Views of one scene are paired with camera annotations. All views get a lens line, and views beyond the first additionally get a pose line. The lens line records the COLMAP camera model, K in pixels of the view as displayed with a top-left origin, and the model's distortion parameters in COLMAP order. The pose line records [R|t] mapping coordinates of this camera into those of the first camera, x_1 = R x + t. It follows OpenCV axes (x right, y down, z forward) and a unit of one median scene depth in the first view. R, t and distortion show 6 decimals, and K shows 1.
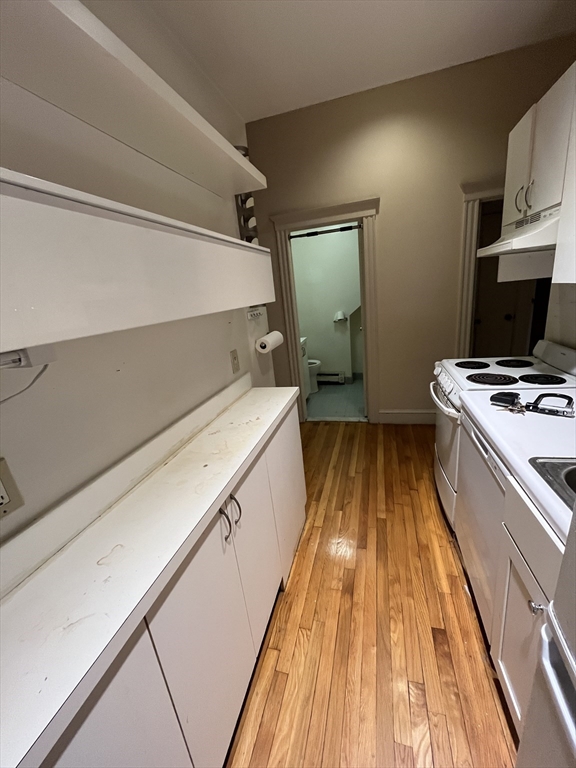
lens RADIAL K [[306.2, 0, 291.2], [0, 306.2, 382.9], [0, 0, 1]] dist [-0.008032, -0.000175]
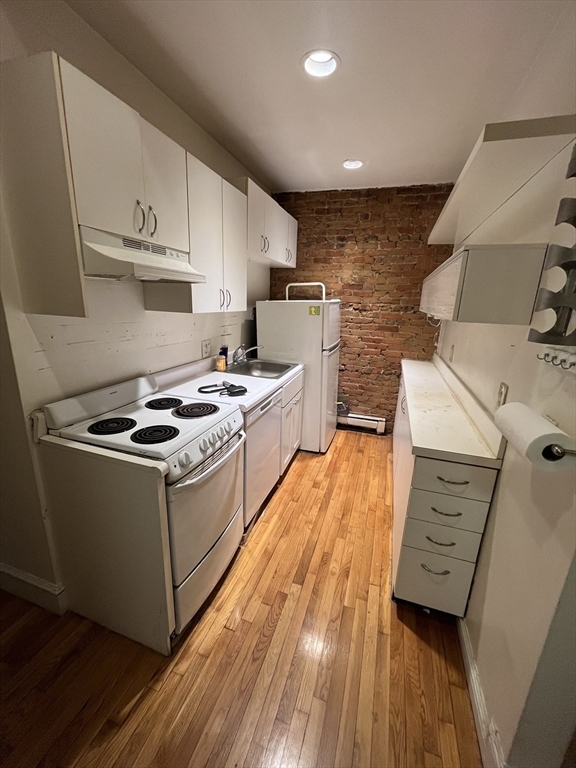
lens RADIAL K [[306.2, 0, 291.2], [0, 306.2, 382.9], [0, 0, 1]] dist [-0.008032, -0.000175]
pose [[-0.996095, 0.048453, 0.073803, 0.248550], [0.079263, 0.858967, 0.505859, -0.491334], [-0.038884, 0.509733, -0.859453, 1.587534]]
